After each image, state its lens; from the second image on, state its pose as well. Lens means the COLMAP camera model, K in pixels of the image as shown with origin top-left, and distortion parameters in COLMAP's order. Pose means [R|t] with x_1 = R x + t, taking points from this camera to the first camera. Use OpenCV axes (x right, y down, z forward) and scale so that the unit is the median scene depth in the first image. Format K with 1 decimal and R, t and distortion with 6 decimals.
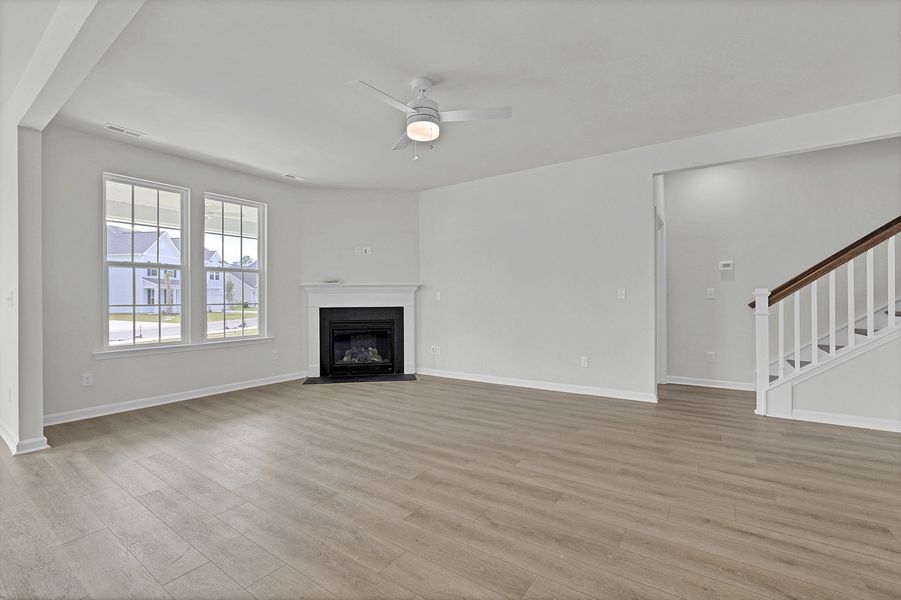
lens RADIAL K [[398.9, 0, 448.5], [0, 398.9, 299.4], [0, 0, 1]] dist [-0.020118, 0.004394]
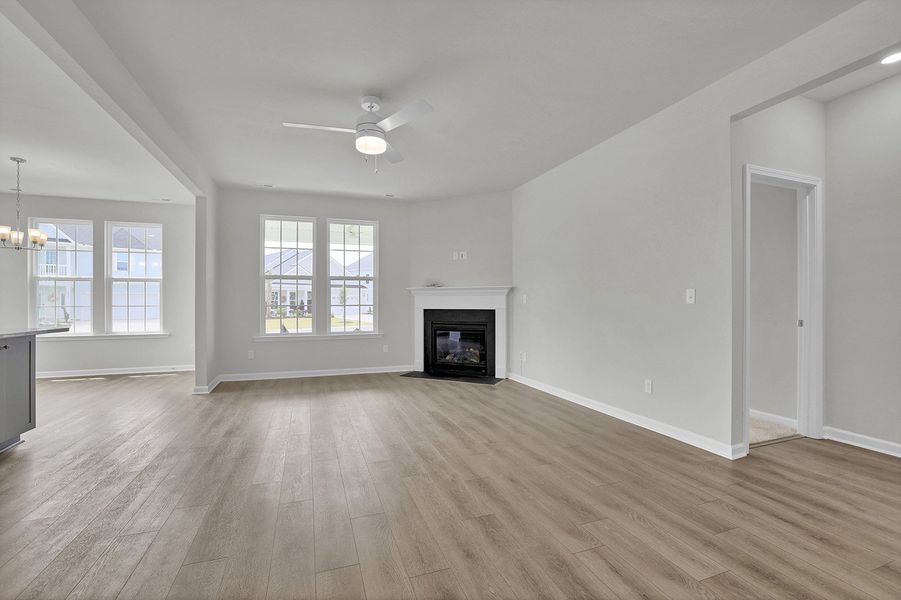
lens RADIAL K [[398.9, 0, 448.0], [0, 398.9, 301.1], [0, 0, 1]] dist [-0.020118, 0.004394]
pose [[0.816415, 0.002894, -0.577459, 0.381663], [-0.001554, 0.999995, 0.002815, -0.005296], [0.577464, -0.001401, 0.816415, 0.134080]]
